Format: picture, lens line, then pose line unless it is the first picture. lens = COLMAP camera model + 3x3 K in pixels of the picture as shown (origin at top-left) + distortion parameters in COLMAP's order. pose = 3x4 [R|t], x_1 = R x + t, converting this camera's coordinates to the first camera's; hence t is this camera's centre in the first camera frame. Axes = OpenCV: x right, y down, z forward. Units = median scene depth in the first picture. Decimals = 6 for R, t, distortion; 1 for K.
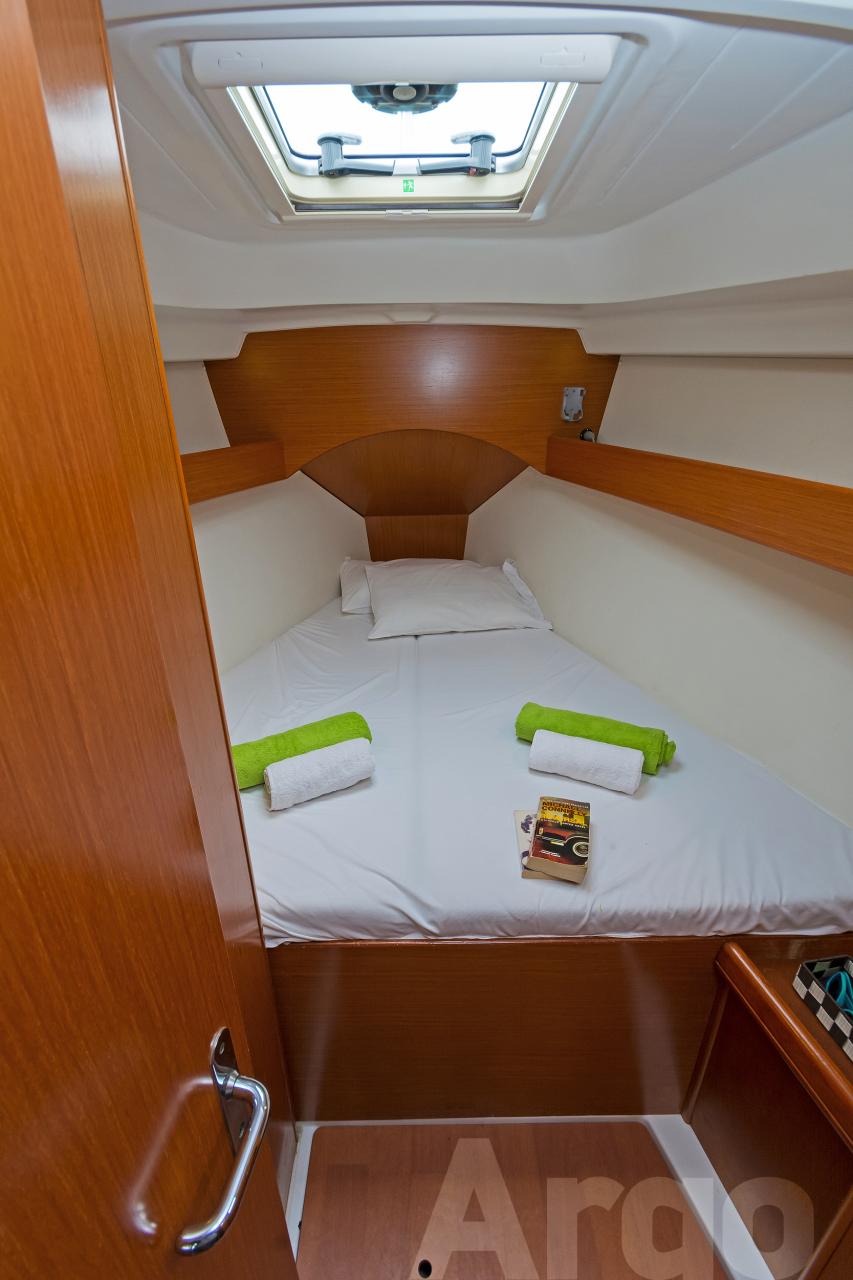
lens RADIAL K [[562.4, 0, 416.9], [0, 562.4, 631.3], [0, 0, 1]] dist [0.001561, -0.004235]
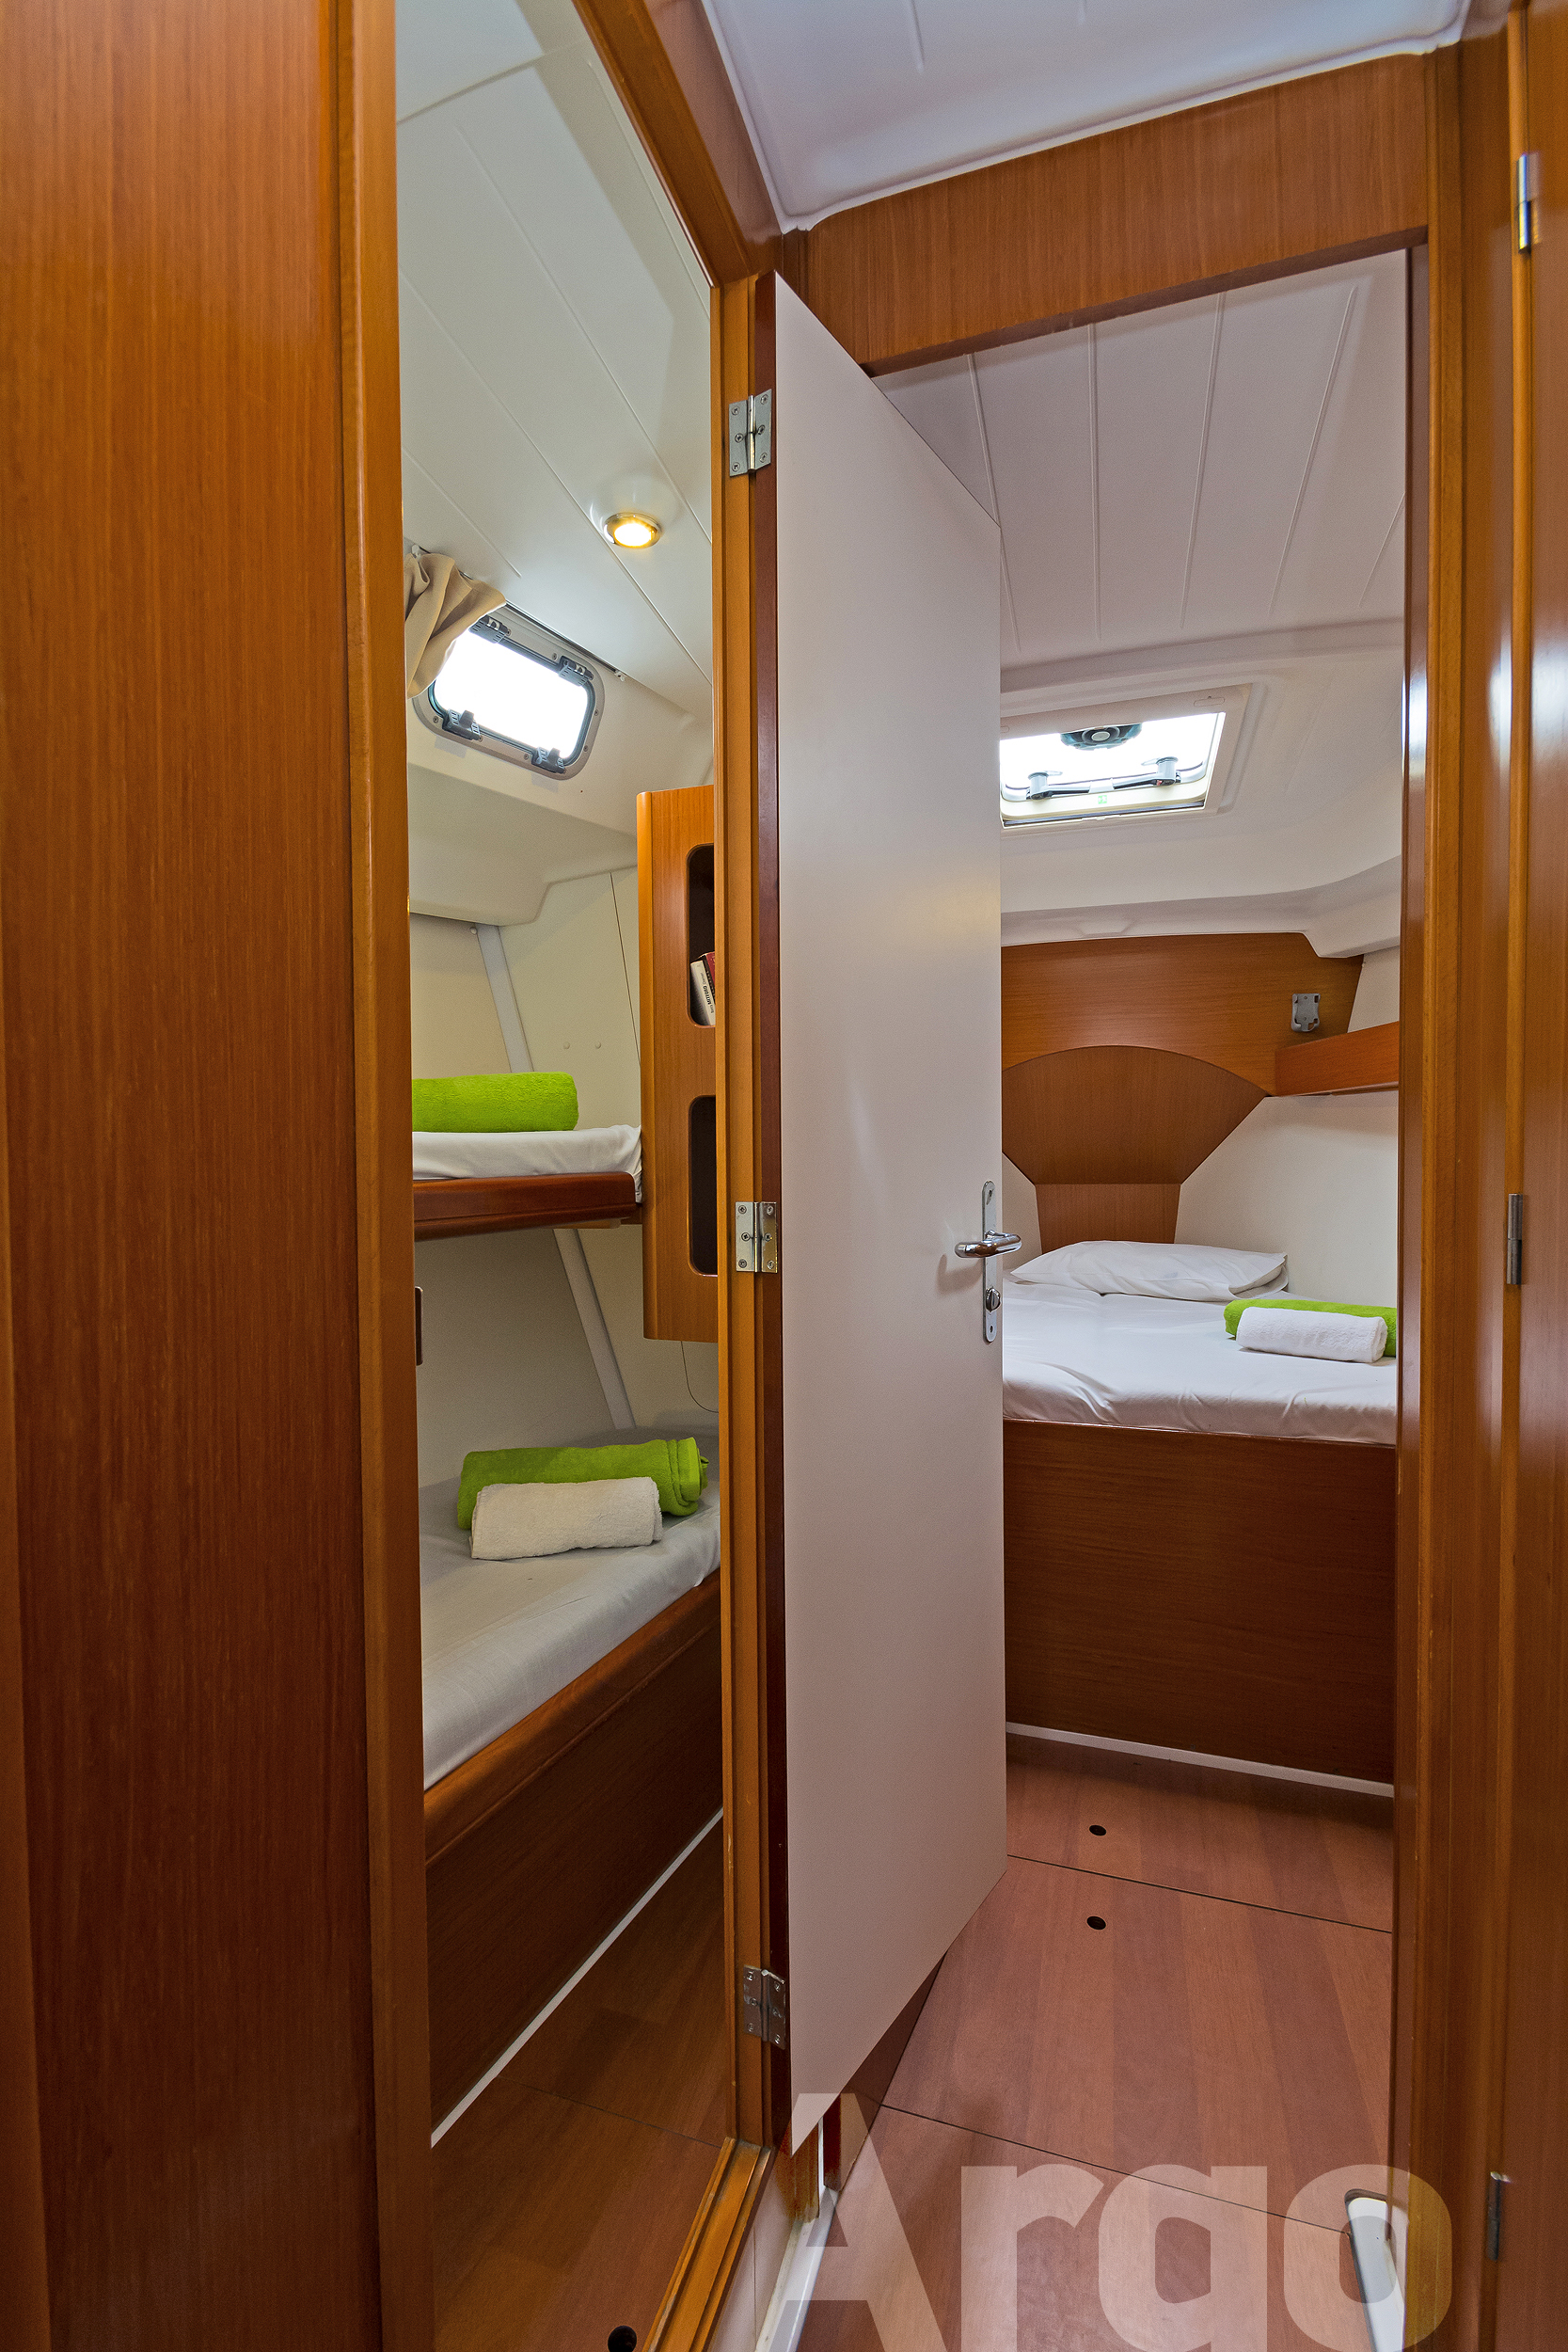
lens RADIAL K [[1033.2, 0, 762.0], [0, 1033.2, 1195.8], [0, 0, 1]] dist [0.001561, -0.004235]
pose [[0.946732, 0.019551, -0.321429, 0.023102], [-0.137769, 0.926786, -0.349411, 0.885099], [0.291064, 0.375082, 0.880111, -0.856620]]
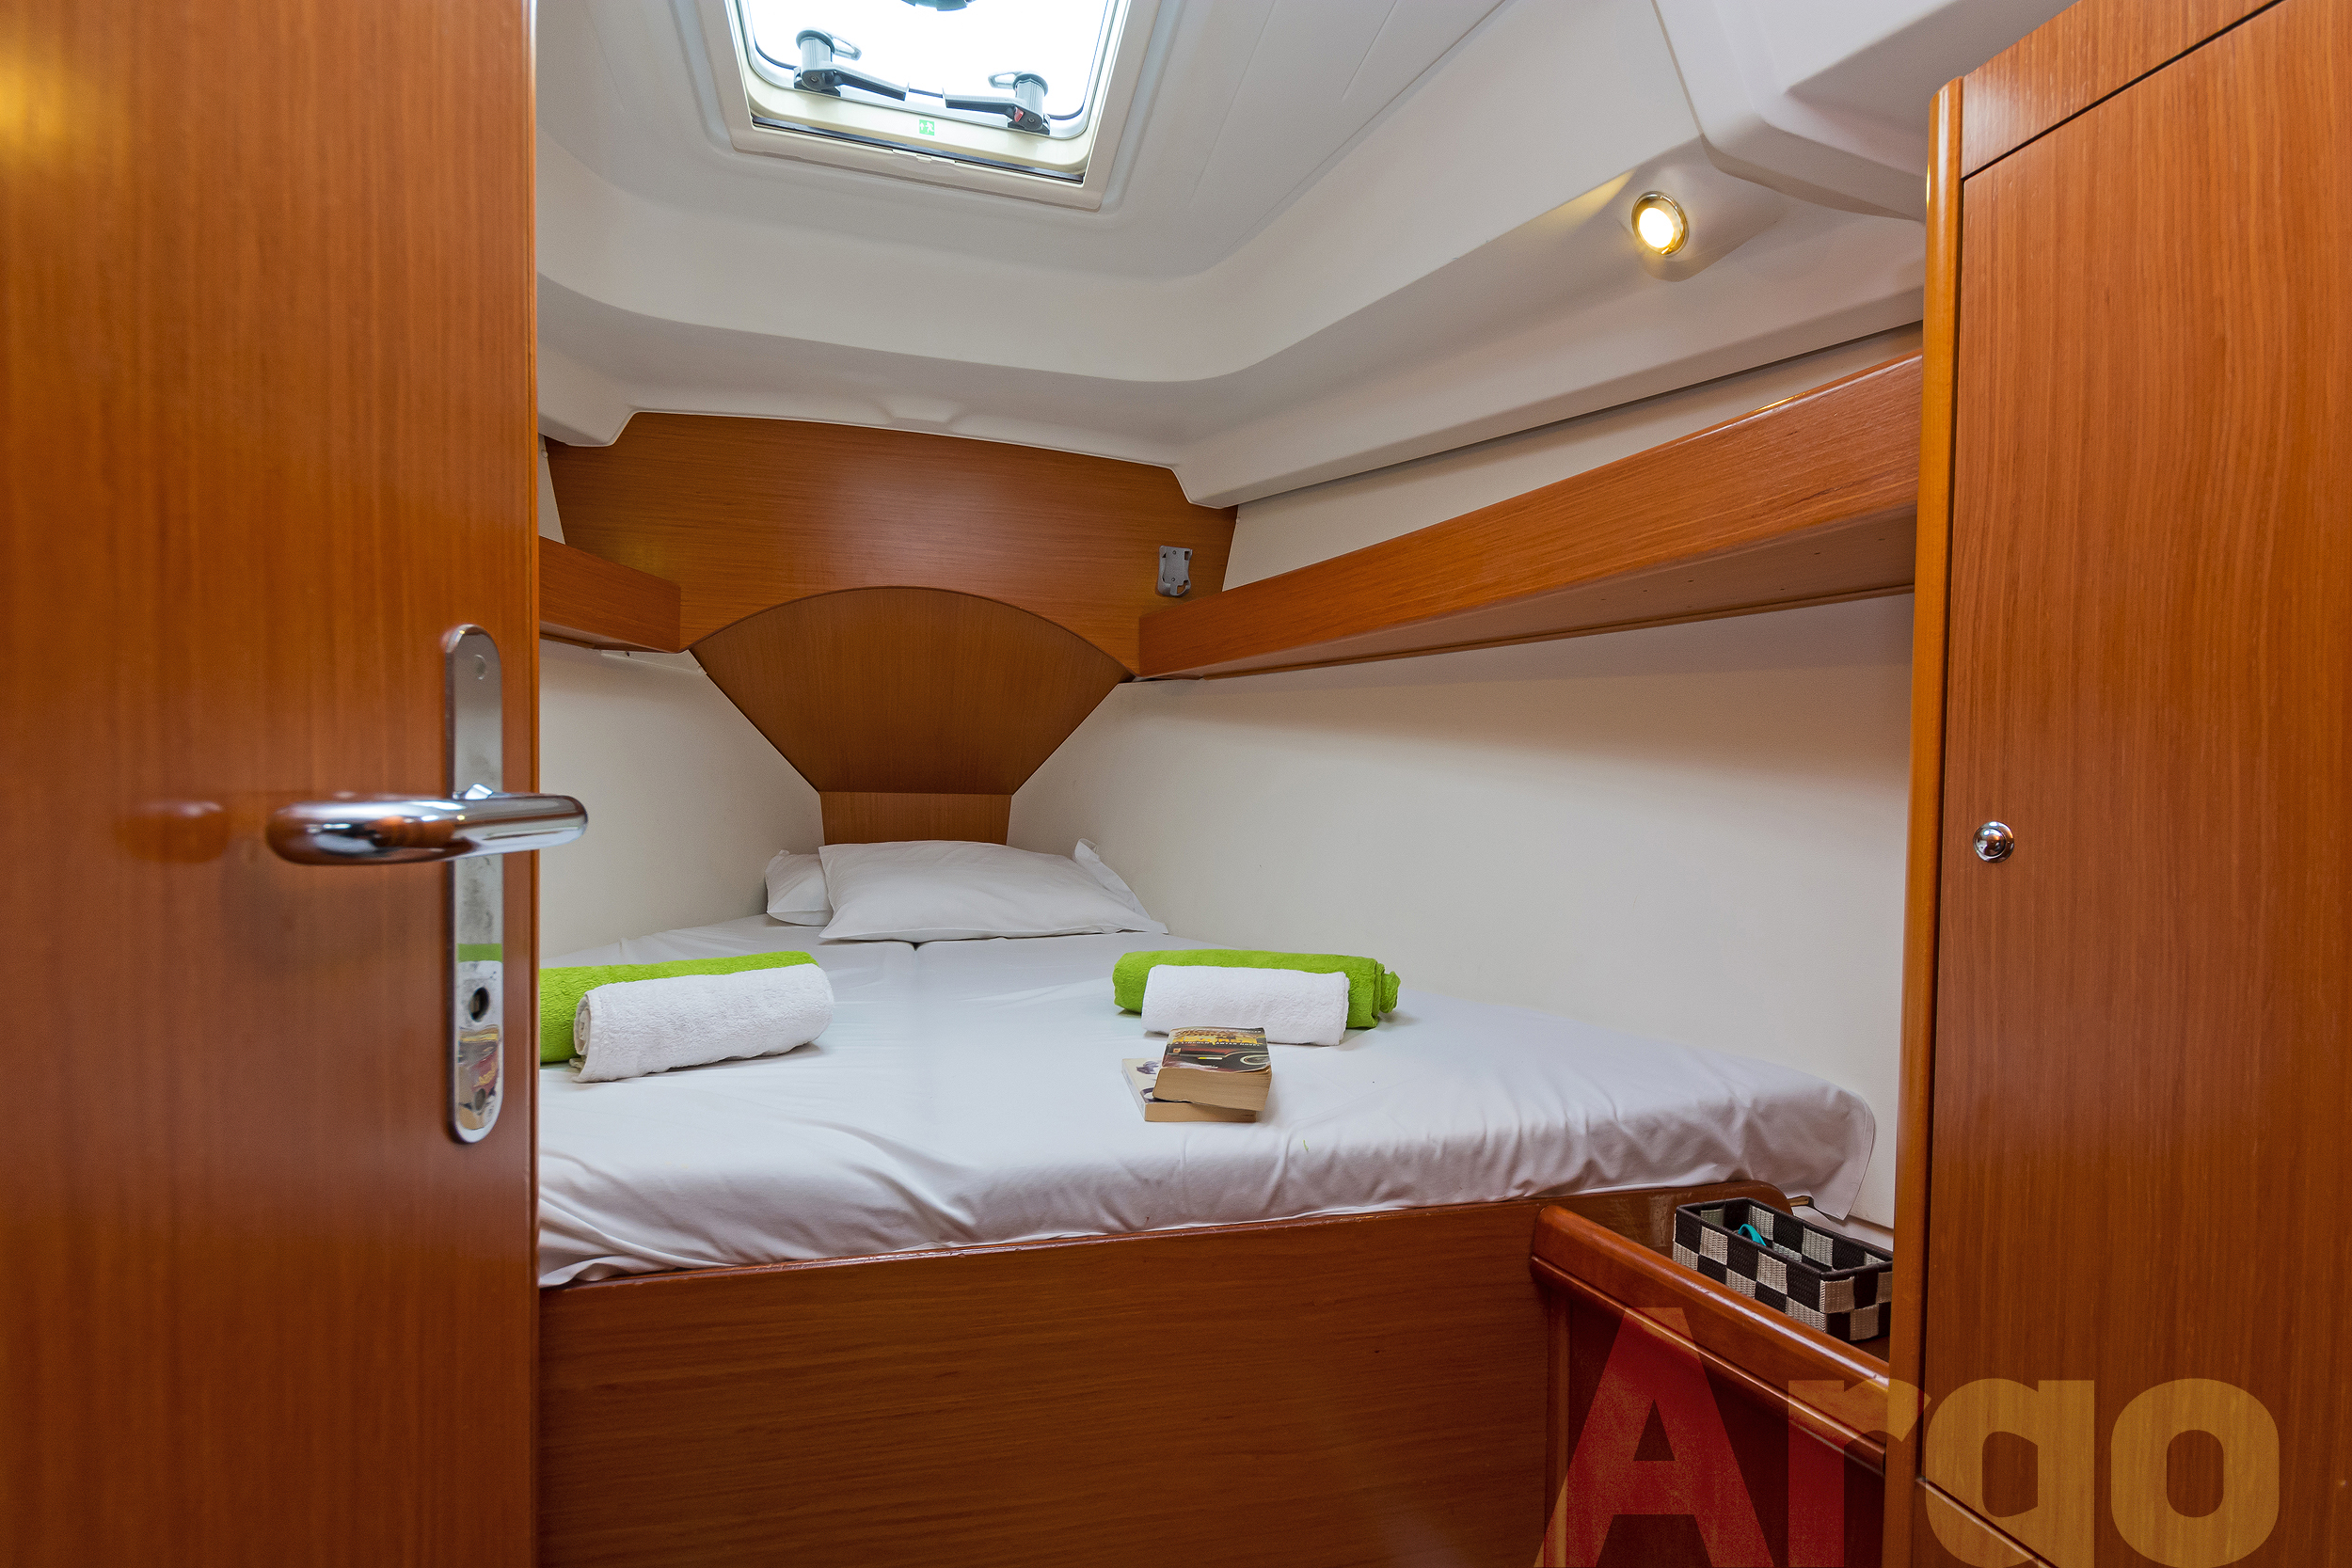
lens RADIAL K [[1033.2, 0, 1168.1], [0, 1033.2, 830.2], [0, 0, 1]] dist [0.001561, -0.004235]
pose [[0.969700, 0.021963, 0.243310, -0.018331], [0.072799, 0.924726, -0.373607, 0.561516], [-0.233200, 0.379999, 0.895108, 0.104228]]
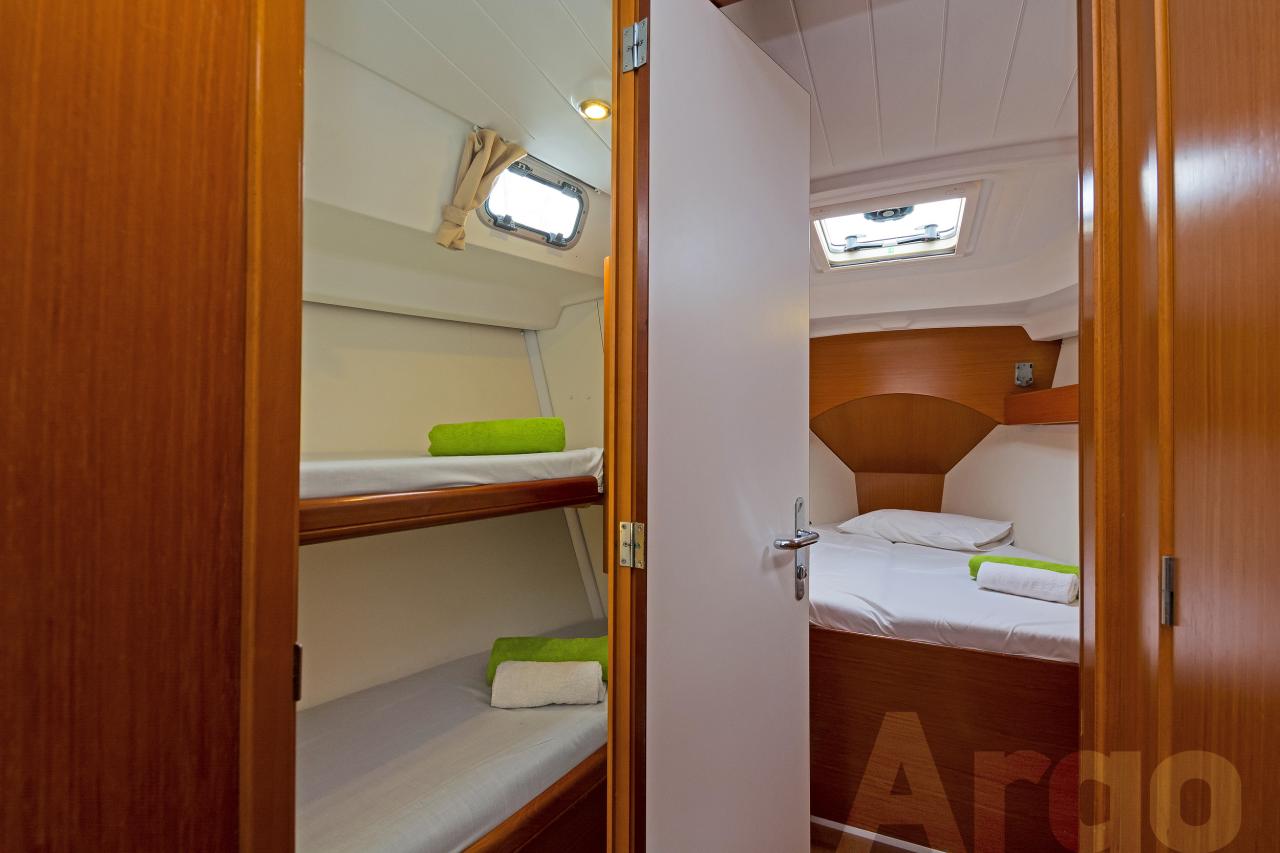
lens RADIAL K [[562.4, 0, 640.6], [0, 562.4, 440.3], [0, 0, 1]] dist [0.001561, -0.004235]
pose [[0.899732, 0.018791, -0.436038, 0.071179], [-0.196168, 0.909878, -0.365567, 0.755840], [0.389872, 0.414449, 0.822333, -0.739748]]
